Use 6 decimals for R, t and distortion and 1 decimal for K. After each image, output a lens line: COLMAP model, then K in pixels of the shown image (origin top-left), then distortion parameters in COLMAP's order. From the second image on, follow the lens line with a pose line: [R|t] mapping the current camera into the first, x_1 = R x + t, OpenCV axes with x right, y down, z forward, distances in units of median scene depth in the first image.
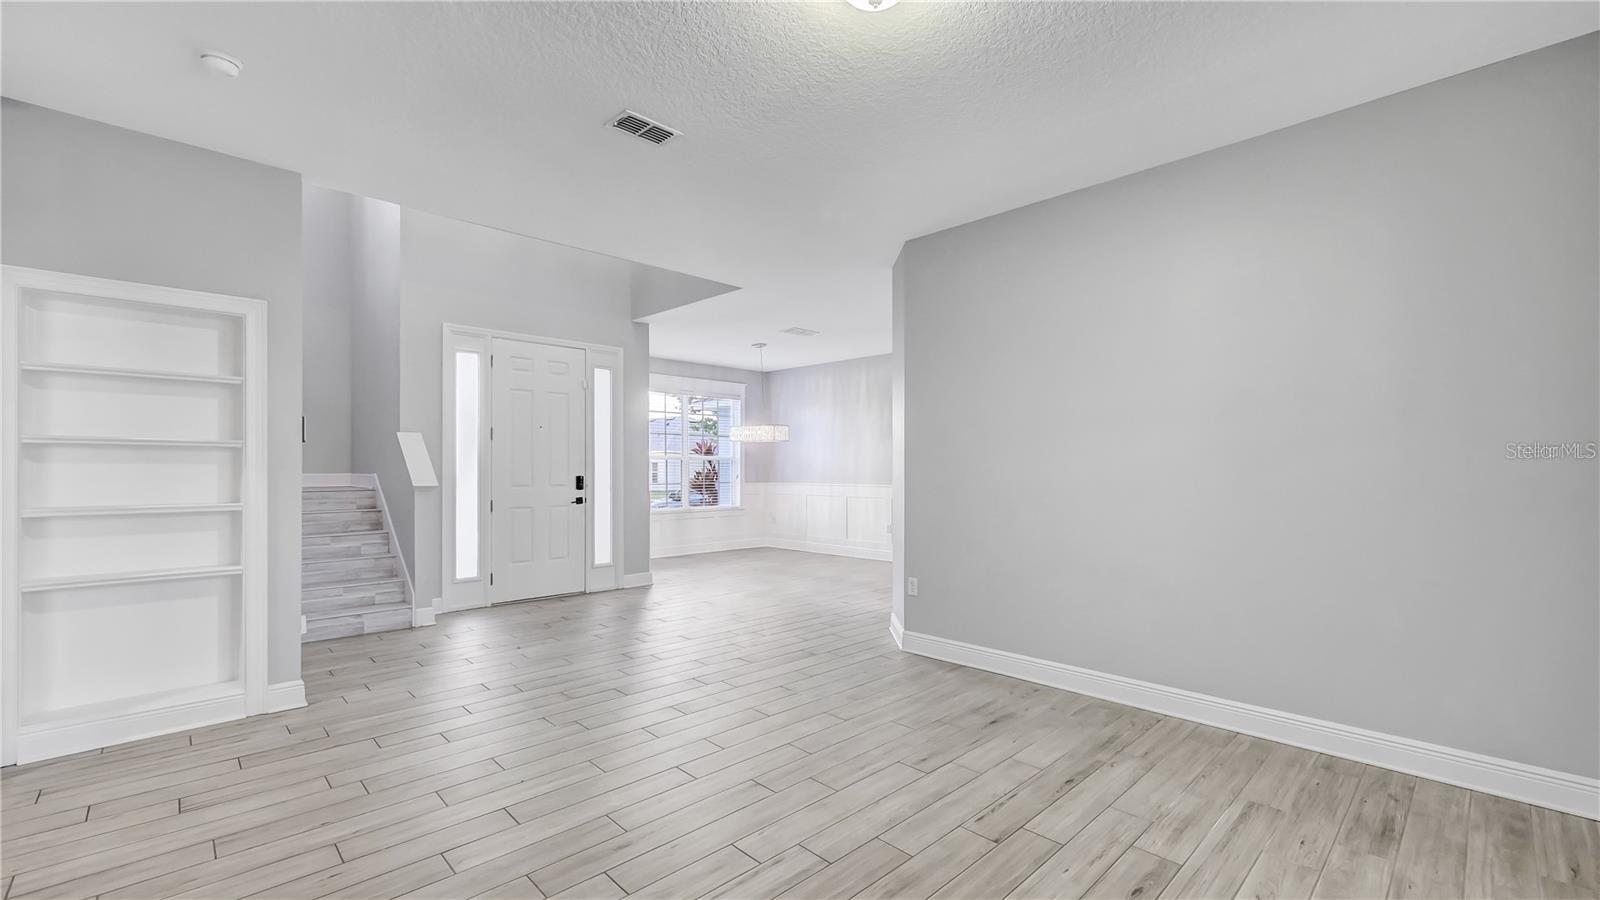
lens RADIAL K [[667.8, 0, 799.6], [0, 667.8, 459.3], [0, 0, 1]] dist [-0.000927, -0.000048]
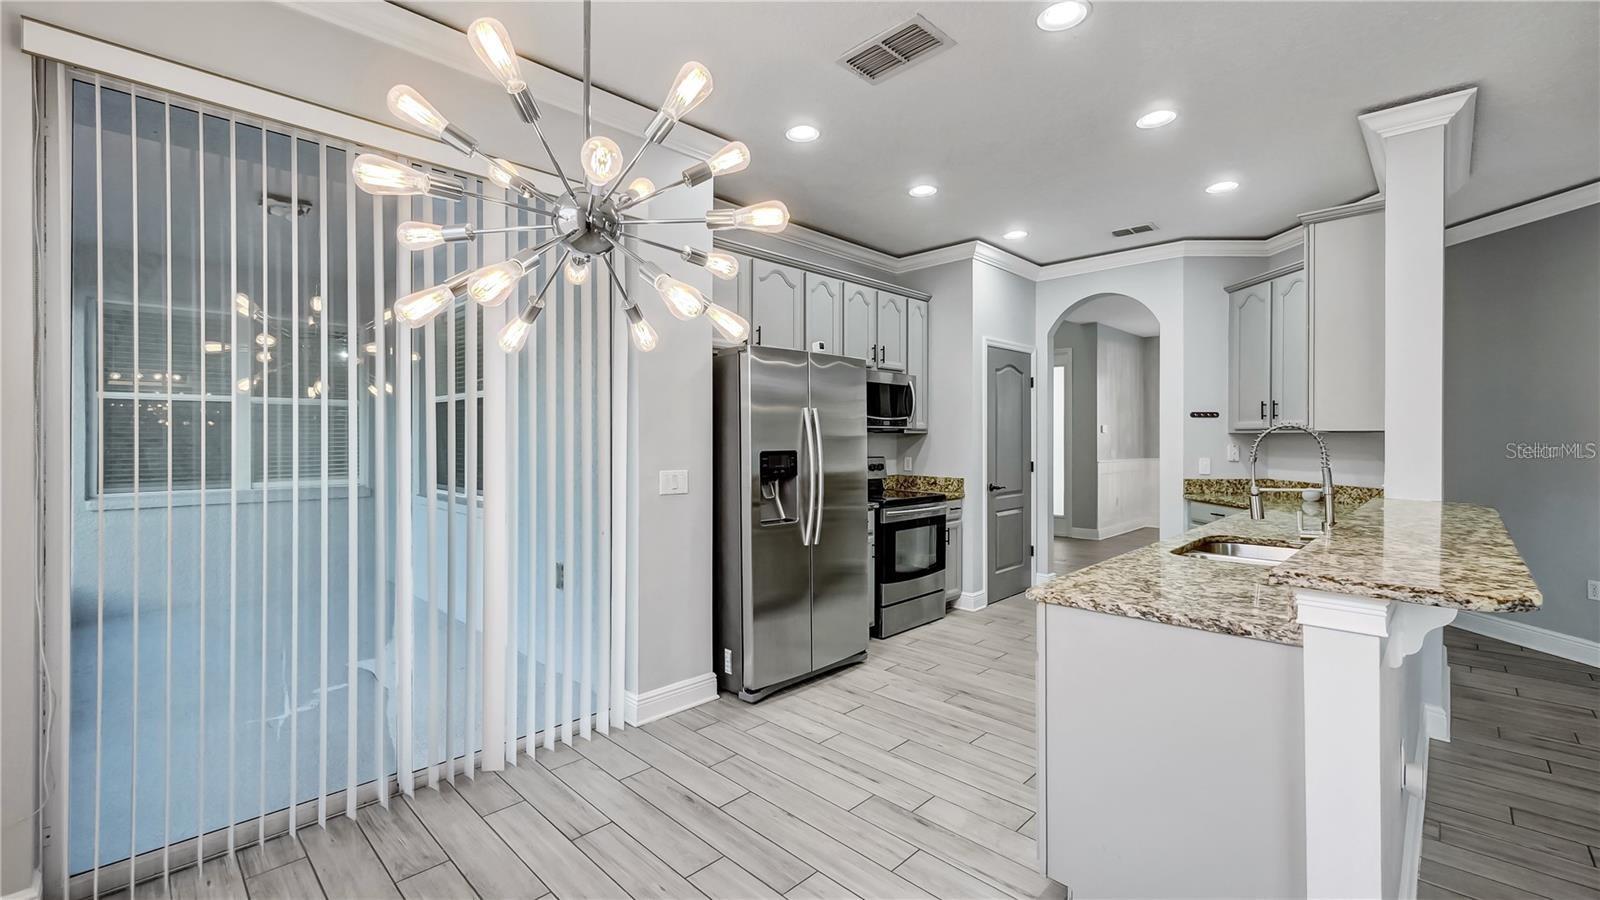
lens RADIAL K [[660.6, 0, 798.5], [0, 660.6, 441.4], [0, 0, 1]] dist [0.001018, 0.000218]
pose [[0.025091, 0.005095, -0.999672, 1.126925], [0.013598, 0.999893, 0.005437, -0.004363], [0.999593, -0.013730, 0.025020, 0.514270]]
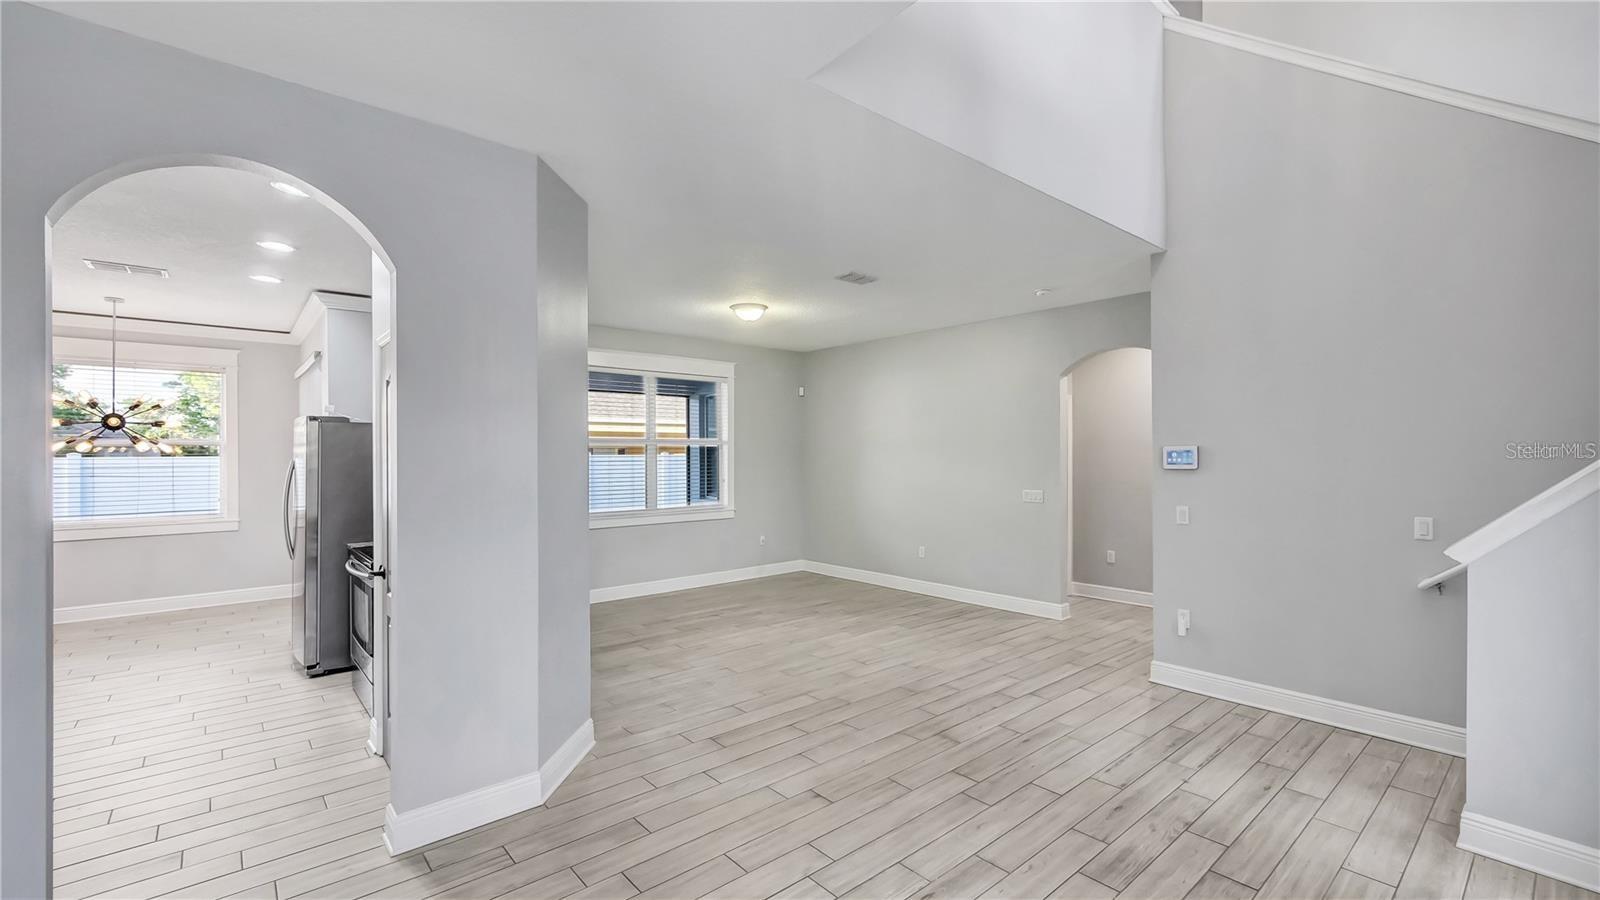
lens RADIAL K [[679.2, 0, 810.3], [0, 679.2, 450.9], [0, 0, 1]] dist [0.002817, 0.000645]
pose [[-0.998790, 0.005149, 0.048899, -0.097574], [0.004336, 0.999851, -0.016713, -0.024207], [-0.048977, -0.016481, -0.998664, 1.317391]]
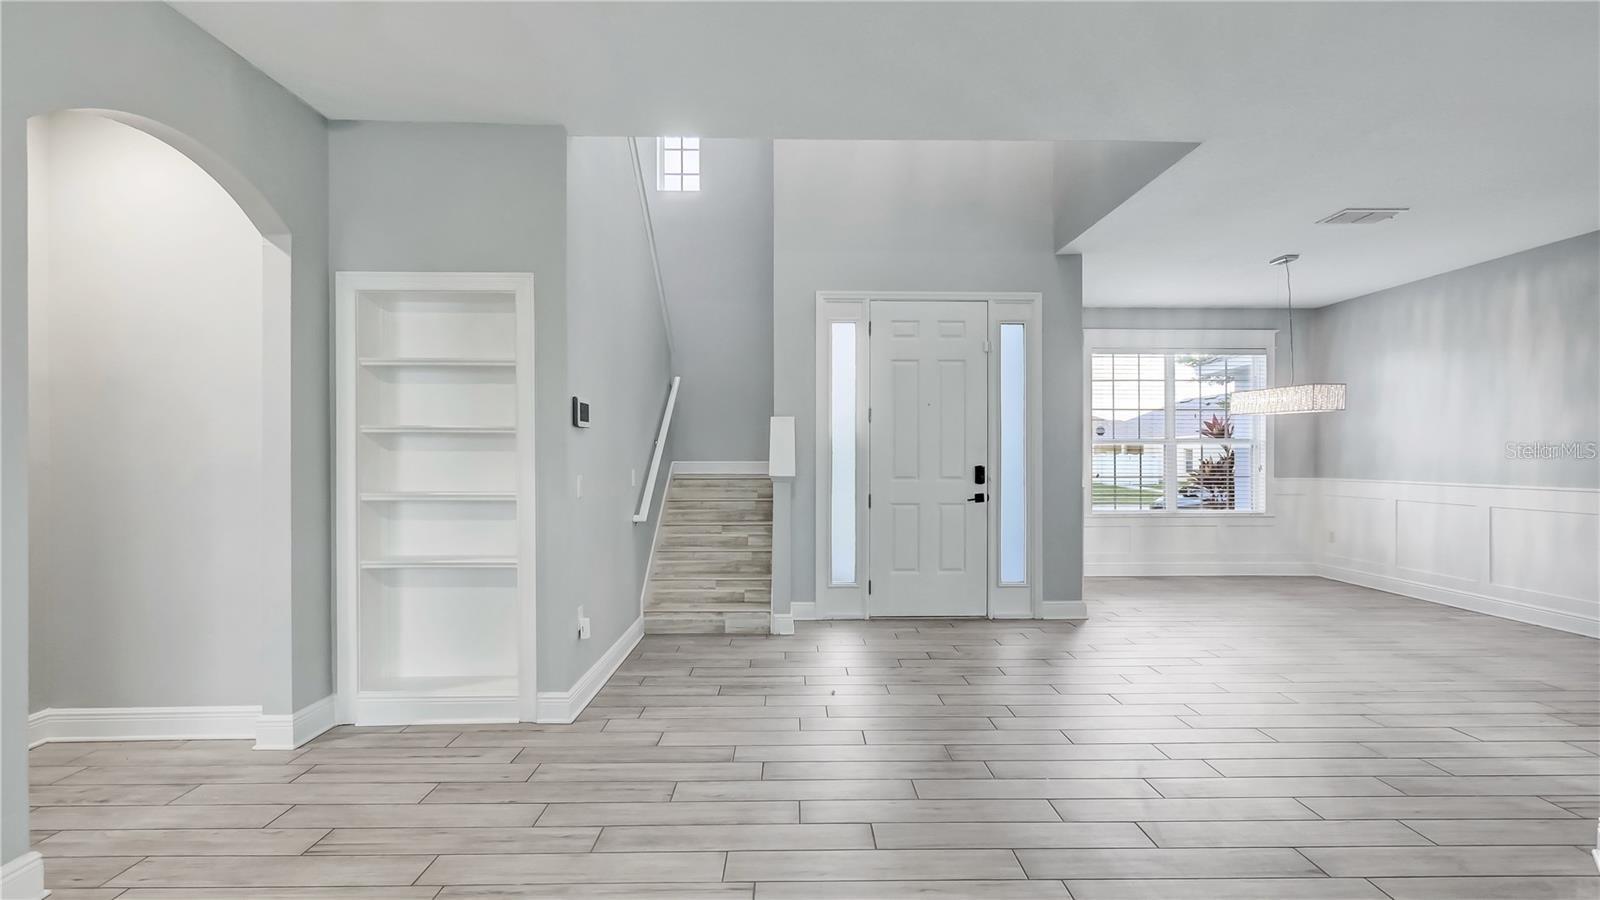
lens RADIAL K [[667.8, 0, 799.6], [0, 667.8, 459.3], [0, 0, 1]] dist [-0.000927, -0.000048]
pose [[0.728868, 0.001852, -0.684652, 0.051682], [0.009802, 0.999866, 0.013141, 0.005584], [0.684584, -0.016289, 0.728752, 0.324119]]
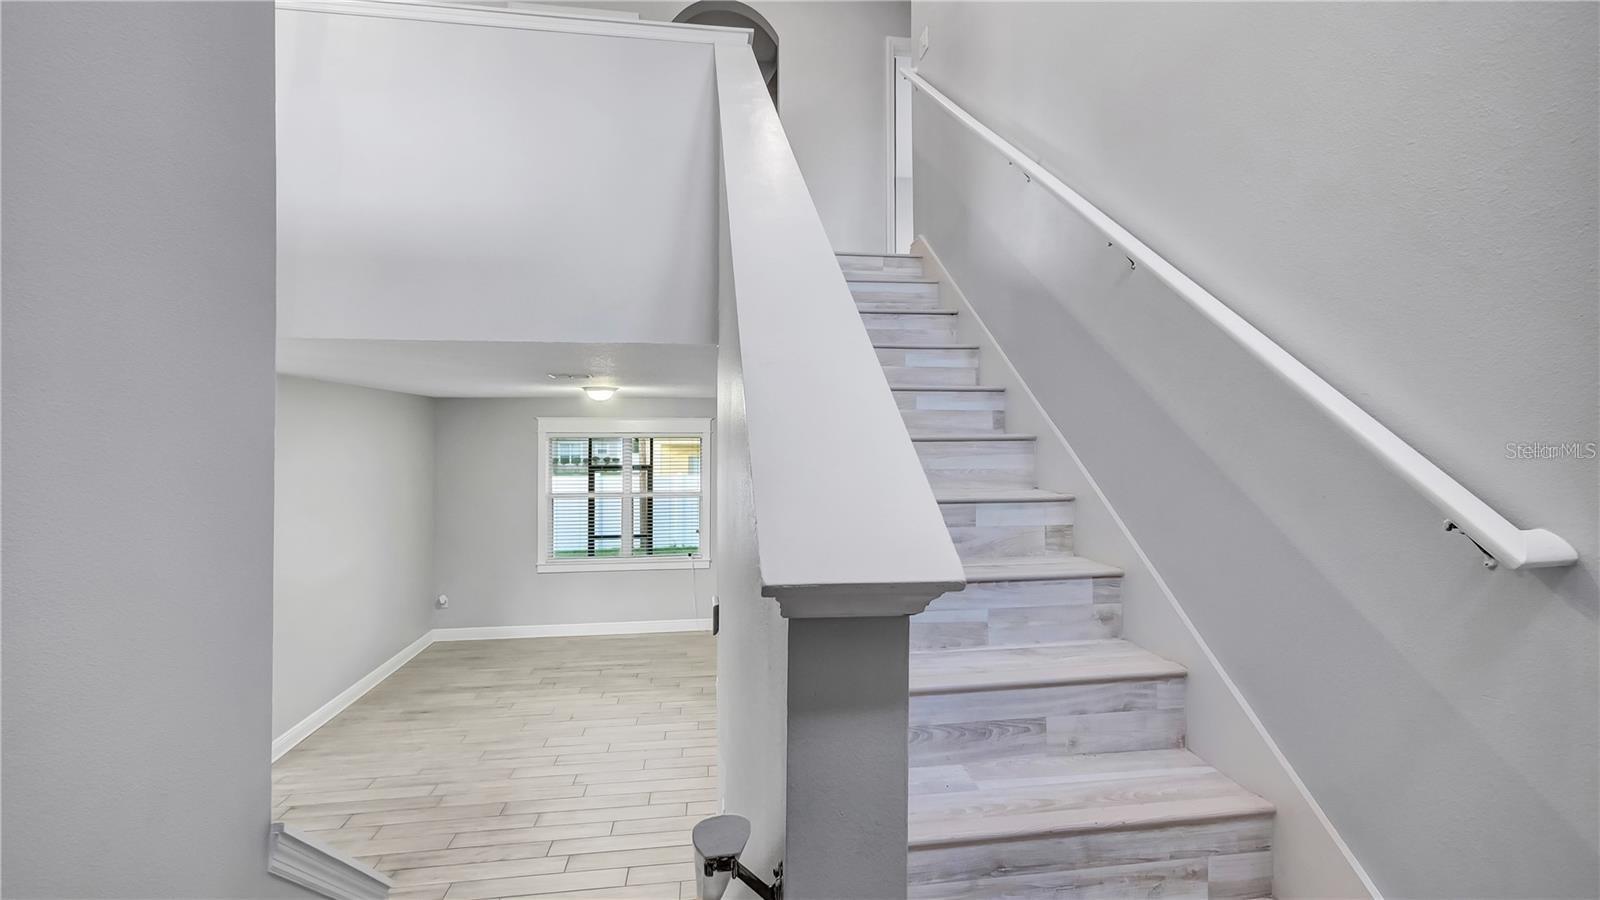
lens RADIAL K [[667.9, 0, 798.9], [0, 667.9, 431.4], [0, 0, 1]] dist [0.000269, 0.000038]
pose [[-0.811556, 0.006285, 0.584241, -0.812651], [-0.007731, 0.999739, -0.021495, -0.163753], [-0.584224, -0.021961, -0.811296, 0.995770]]
